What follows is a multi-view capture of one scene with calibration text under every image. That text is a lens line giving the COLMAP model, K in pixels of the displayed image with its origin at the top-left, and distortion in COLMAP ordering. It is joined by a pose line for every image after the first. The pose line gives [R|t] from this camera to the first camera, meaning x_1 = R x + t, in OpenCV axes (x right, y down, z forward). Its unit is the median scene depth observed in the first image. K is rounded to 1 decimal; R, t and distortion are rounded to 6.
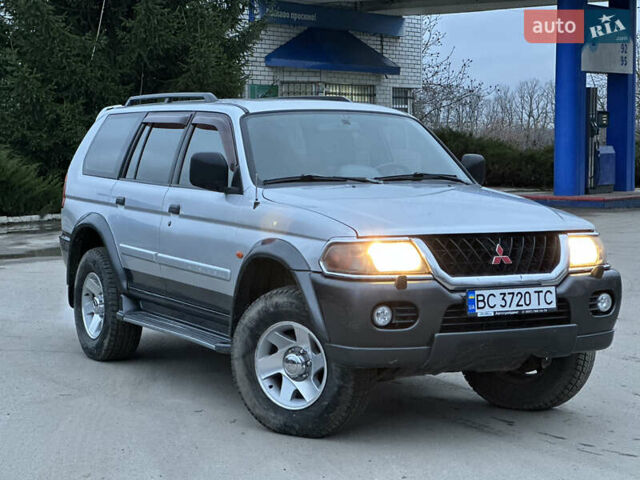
lens RADIAL K [[1396.6, 0, 320.0], [0, 1396.6, 240.0], [0, 0, 1]] dist [-0.207535, 8.918602]
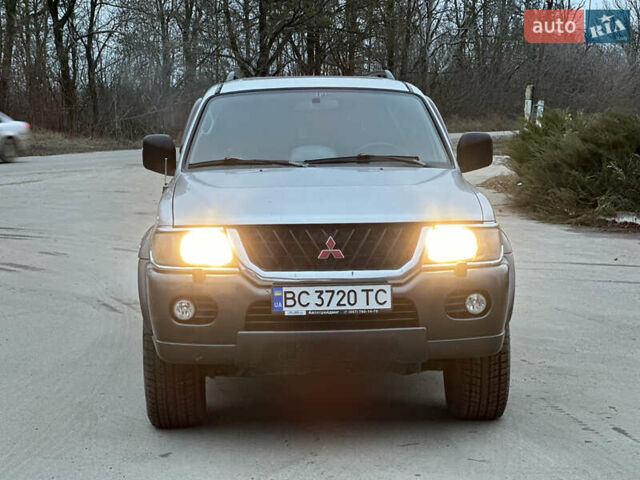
lens RADIAL K [[1396.6, 0, 320.0], [0, 1396.6, 240.0], [0, 0, 1]] dist [-0.207535, 8.918602]
pose [[0.899612, 0.022965, -0.436086, 0.518257], [-0.010717, 0.999477, 0.030524, -0.022460], [0.436559, -0.022786, 0.899387, 0.177436]]
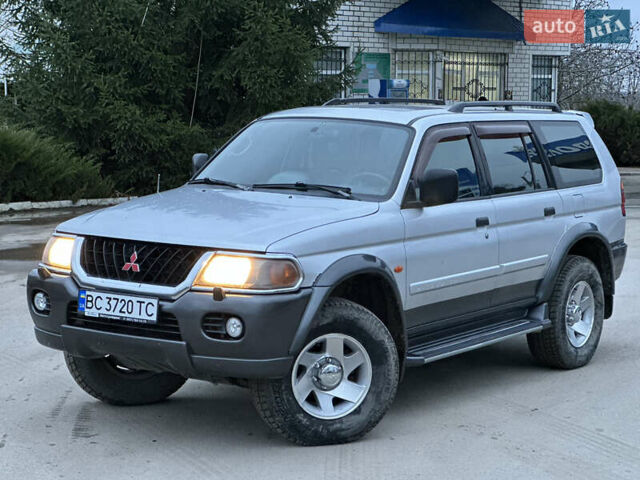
lens RADIAL K [[1396.6, 0, 320.0], [0, 1396.6, 240.0], [0, 0, 1]] dist [-0.207535, 8.918602]
pose [[0.451639, 0.091068, -0.887541, 1.106102], [-0.080371, 0.994885, 0.061184, -0.079970], [0.888573, 0.043700, 0.456648, 0.647897]]
